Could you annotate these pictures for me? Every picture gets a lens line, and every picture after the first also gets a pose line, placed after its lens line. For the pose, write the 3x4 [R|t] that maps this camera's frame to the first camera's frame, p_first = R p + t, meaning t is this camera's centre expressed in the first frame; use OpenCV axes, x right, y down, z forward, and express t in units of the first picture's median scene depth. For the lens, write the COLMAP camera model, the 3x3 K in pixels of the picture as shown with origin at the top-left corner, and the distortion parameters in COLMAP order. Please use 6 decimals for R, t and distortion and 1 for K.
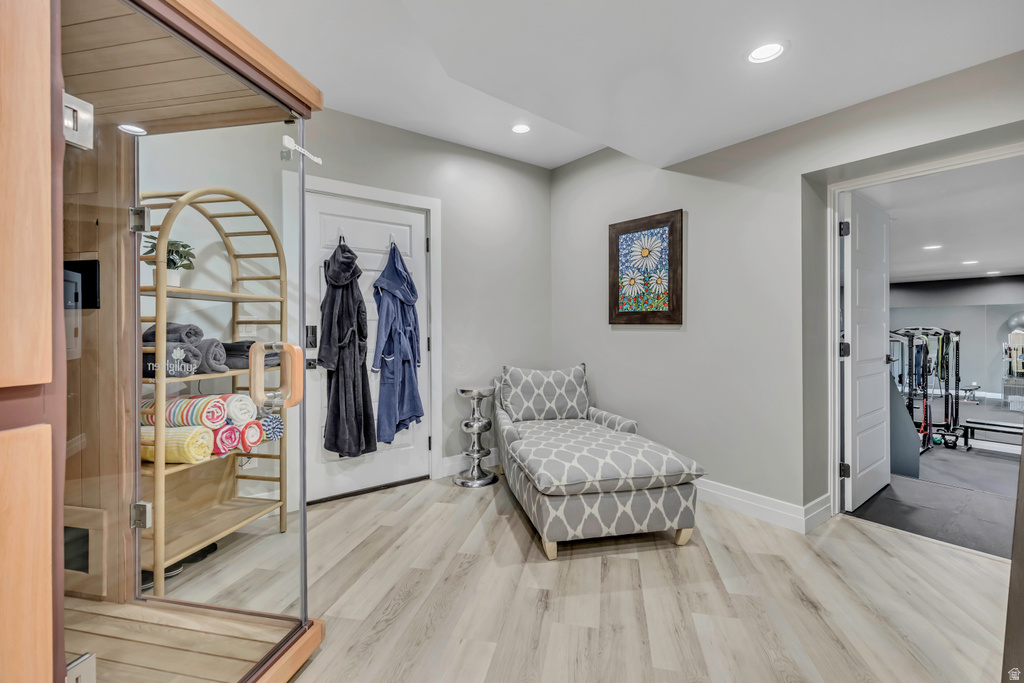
lens RADIAL K [[449.2, 0, 513.5], [0, 449.2, 328.8], [0, 0, 1]] dist [0.002100, -0.000228]
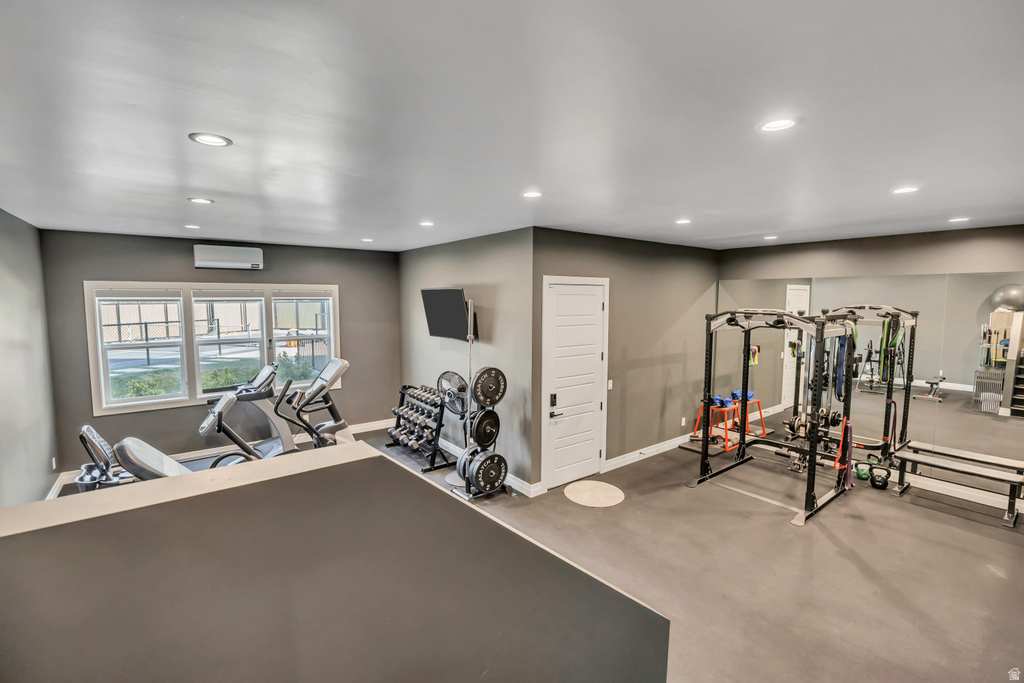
lens RADIAL K [[461.0, 0, 512.0], [0, 461.0, 341.5], [0, 0, 1]] dist [0.000595, -0.000001]
pose [[0.999819, 0.000952, 0.018983, 0.340748], [-0.002630, 0.996064, 0.088599, -0.010650], [-0.018824, -0.088633, 0.995886, 0.285197]]
